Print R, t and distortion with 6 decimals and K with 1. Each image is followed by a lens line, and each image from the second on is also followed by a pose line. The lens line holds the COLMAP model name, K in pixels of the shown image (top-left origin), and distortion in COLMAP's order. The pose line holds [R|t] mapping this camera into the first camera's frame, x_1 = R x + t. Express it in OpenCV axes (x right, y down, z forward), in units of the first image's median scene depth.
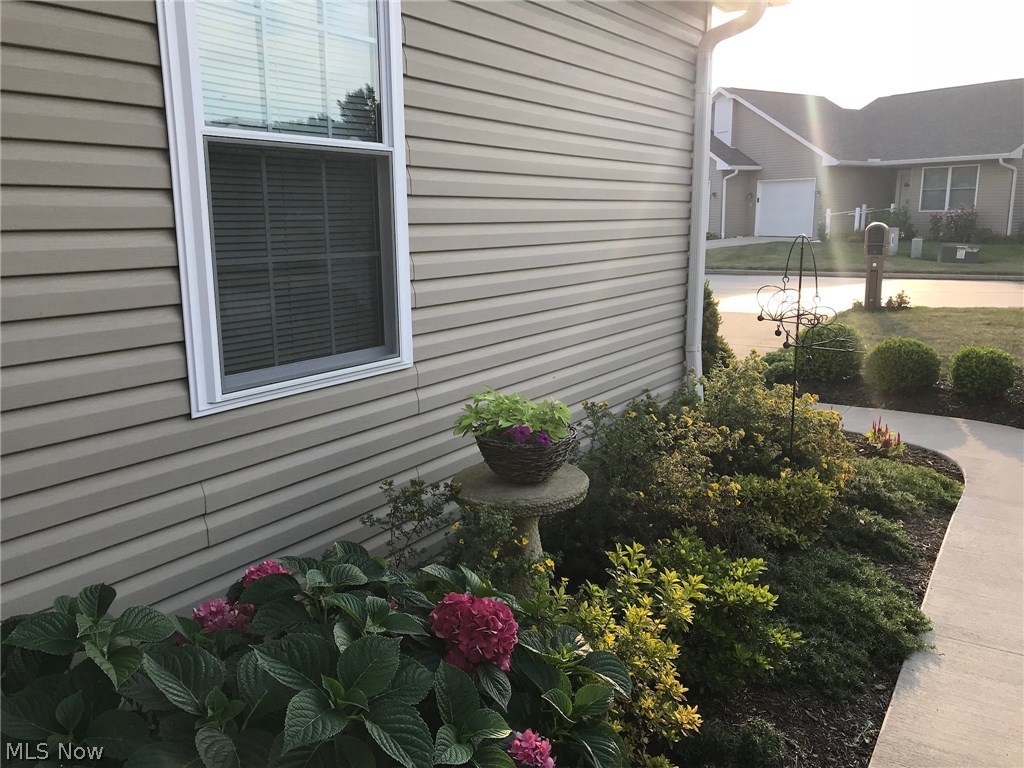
lens RADIAL K [[832.7, 0, 509.4], [0, 832.7, 388.1], [0, 0, 1]] dist [0.037550, -0.061092]
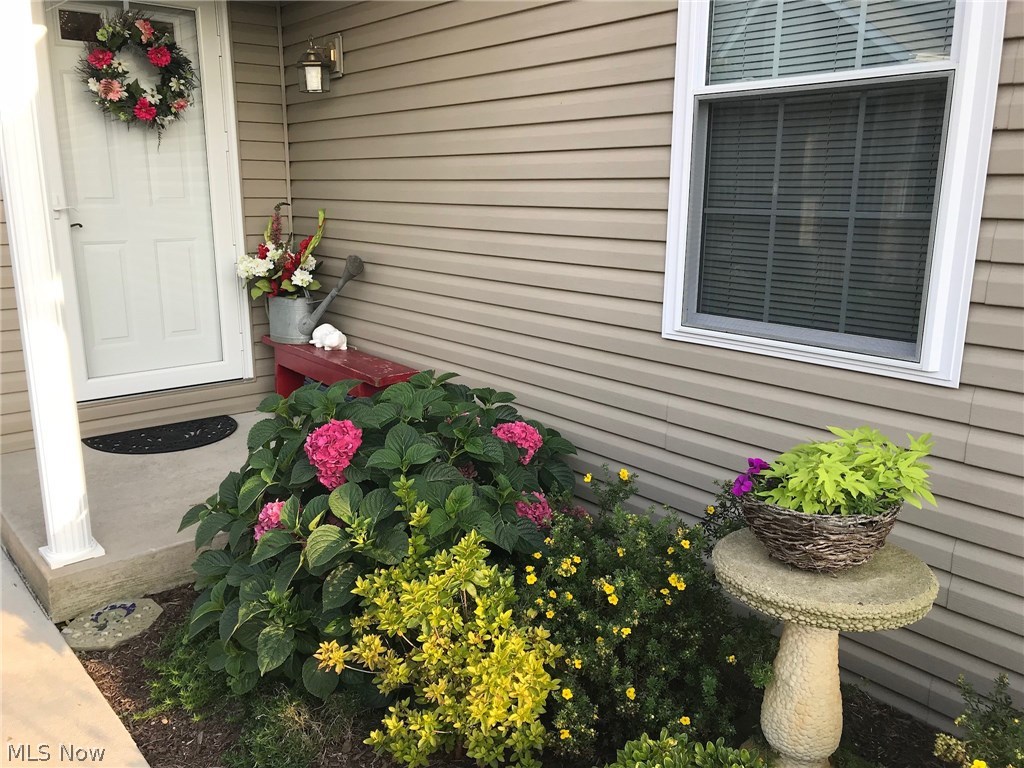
lens RADIAL K [[832.7, 0, 511.1], [0, 832.7, 391.1], [0, 0, 1]] dist [0.037550, -0.061092]
pose [[-0.273494, 0.235632, -0.932566, 0.726788], [-0.202155, 0.933795, 0.295228, -0.178852], [0.940391, 0.269266, -0.207753, 0.940688]]
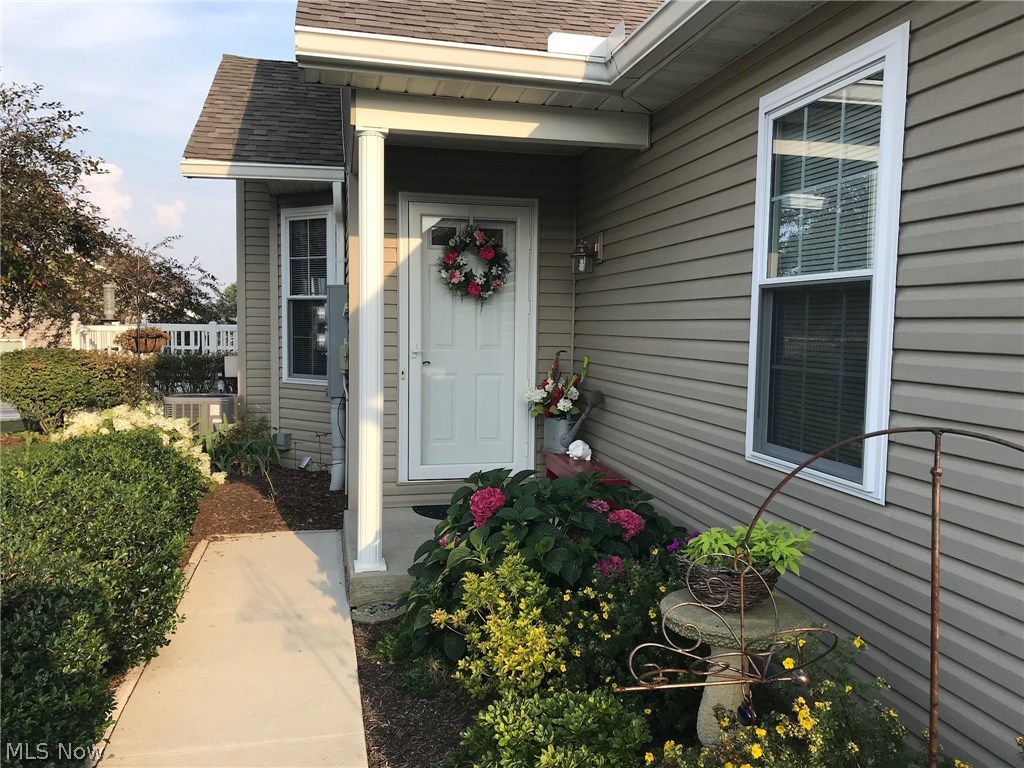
lens RADIAL K [[832.7, 0, 509.9], [0, 832.7, 381.1], [0, 0, 1]] dist [0.037550, -0.061092]
pose [[-0.694443, 0.049673, -0.717831, 0.939439], [-0.155524, 0.963671, 0.217141, -0.336580], [0.702539, 0.262432, -0.661489, 1.496738]]
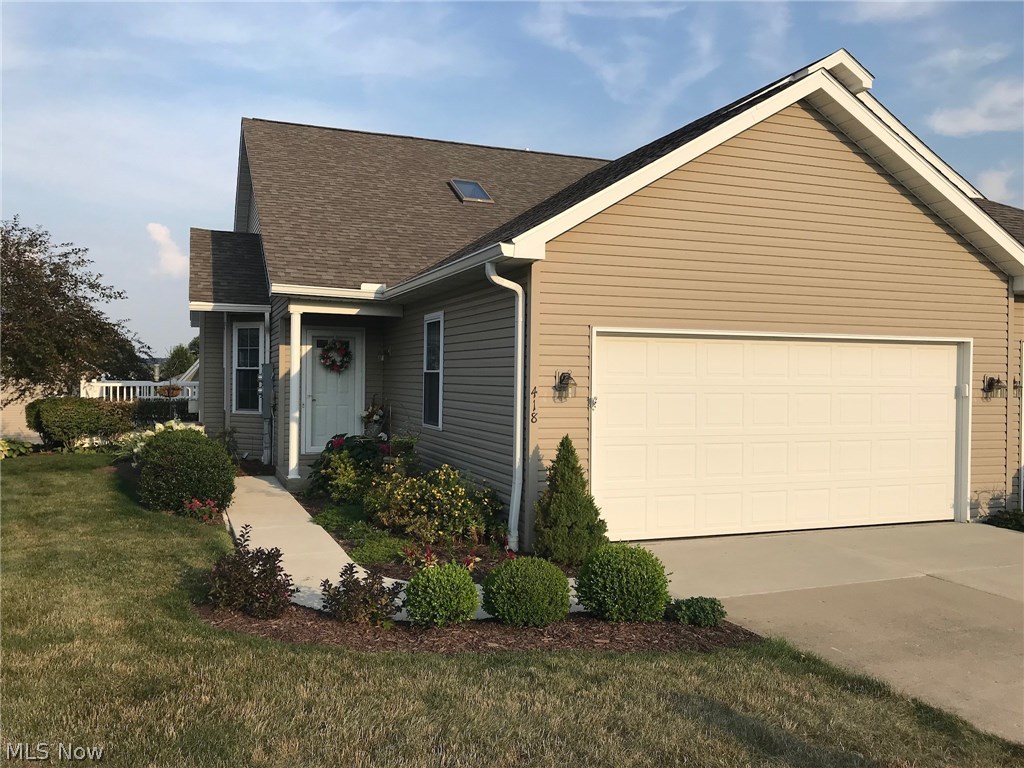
lens RADIAL K [[832.7, 0, 521.9], [0, 832.7, 380.5], [0, 0, 1]] dist [0.037550, -0.061092]
pose [[-0.565940, 0.007333, -0.824414, 2.981444], [-0.175709, 0.975914, 0.129300, -0.863968], [0.805505, 0.218033, -0.551020, 3.660466]]
